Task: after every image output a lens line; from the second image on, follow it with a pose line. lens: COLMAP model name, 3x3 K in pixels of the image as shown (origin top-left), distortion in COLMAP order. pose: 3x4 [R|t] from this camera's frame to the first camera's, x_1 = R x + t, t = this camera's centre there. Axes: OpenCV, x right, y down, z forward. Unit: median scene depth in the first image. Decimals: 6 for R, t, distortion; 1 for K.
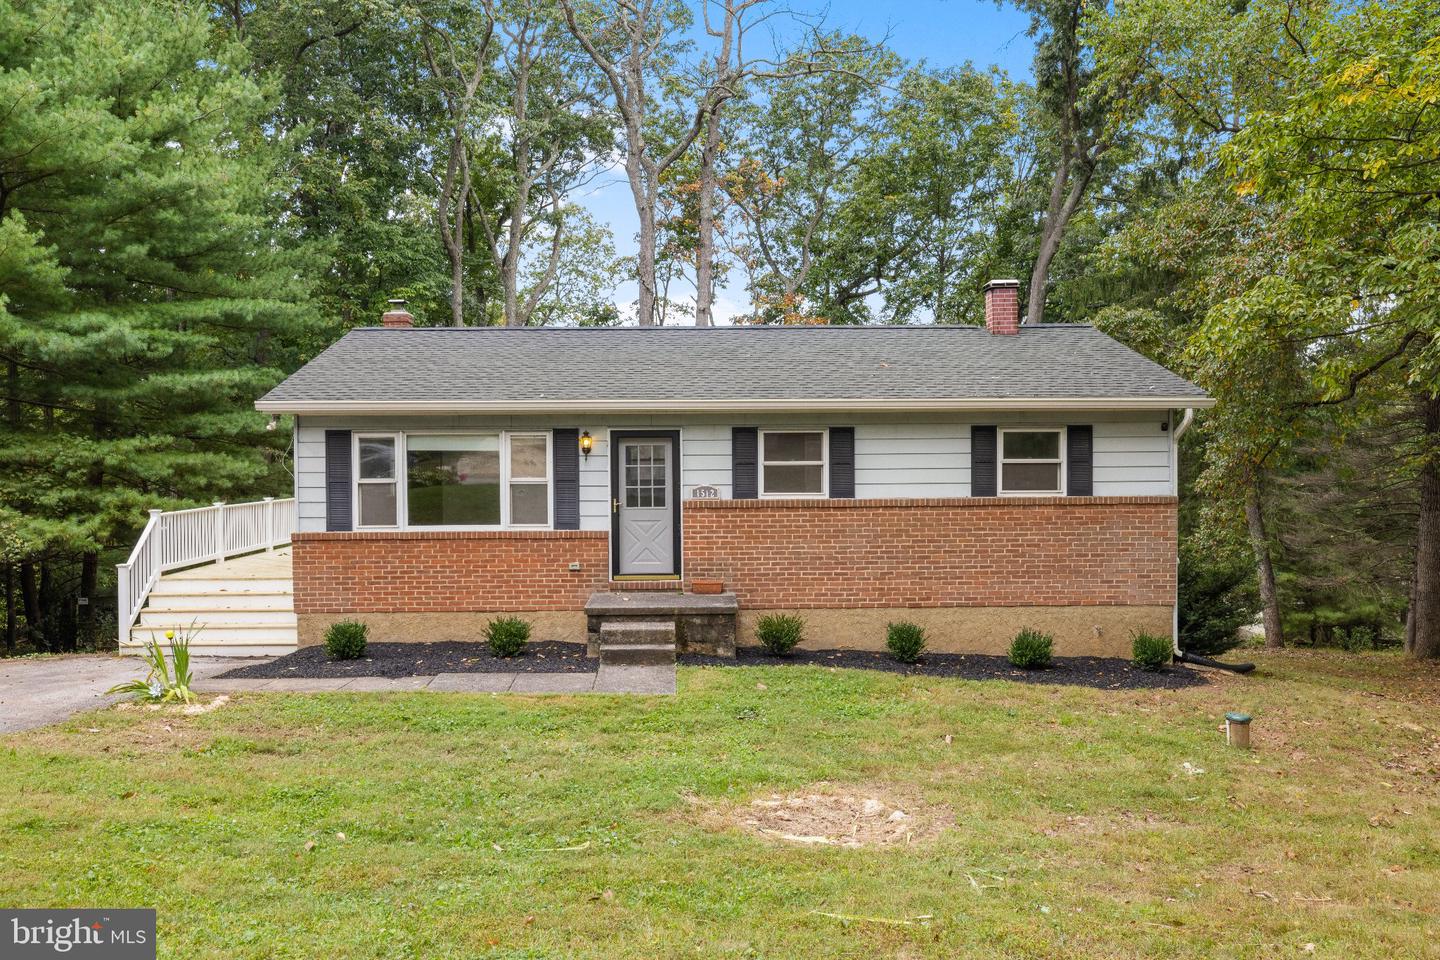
lens RADIAL K [[1135.2, 0, 709.4], [0, 1135.2, 448.5], [0, 0, 1]] dist [-0.005519, -0.001867]
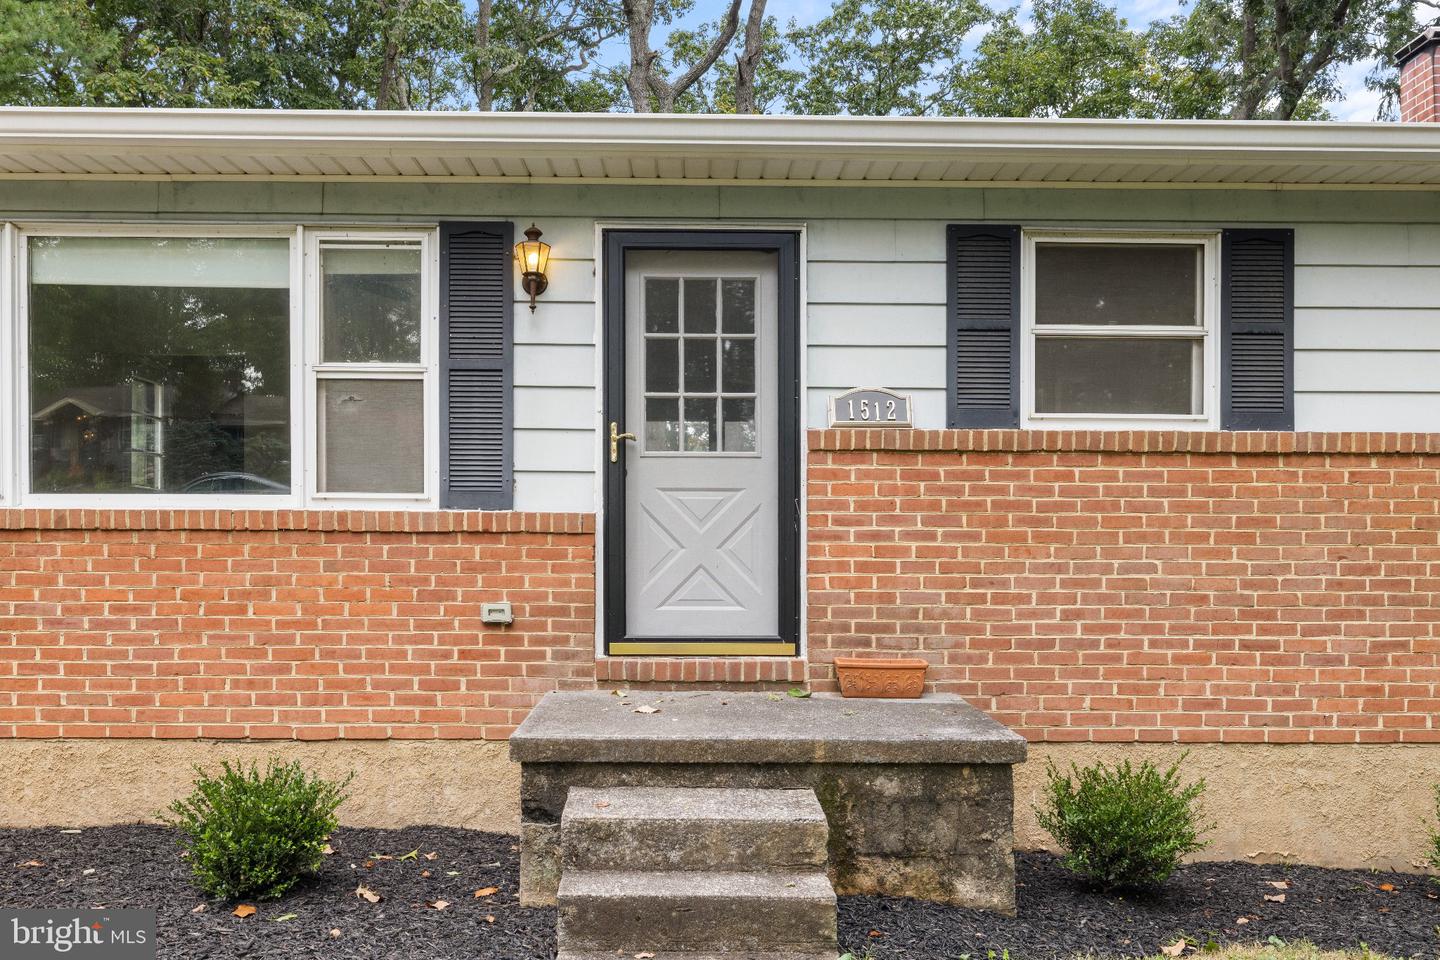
lens RADIAL K [[1280.7, 0, 687.0], [0, 1280.7, 529.8], [0, 0, 1]] dist [0.001243, 0.001373]
pose [[0.999765, 0.010634, -0.018906, -0.052633], [-0.010769, 0.999917, -0.007050, 0.079427], [0.018830, 0.007252, 0.999796, 0.601221]]
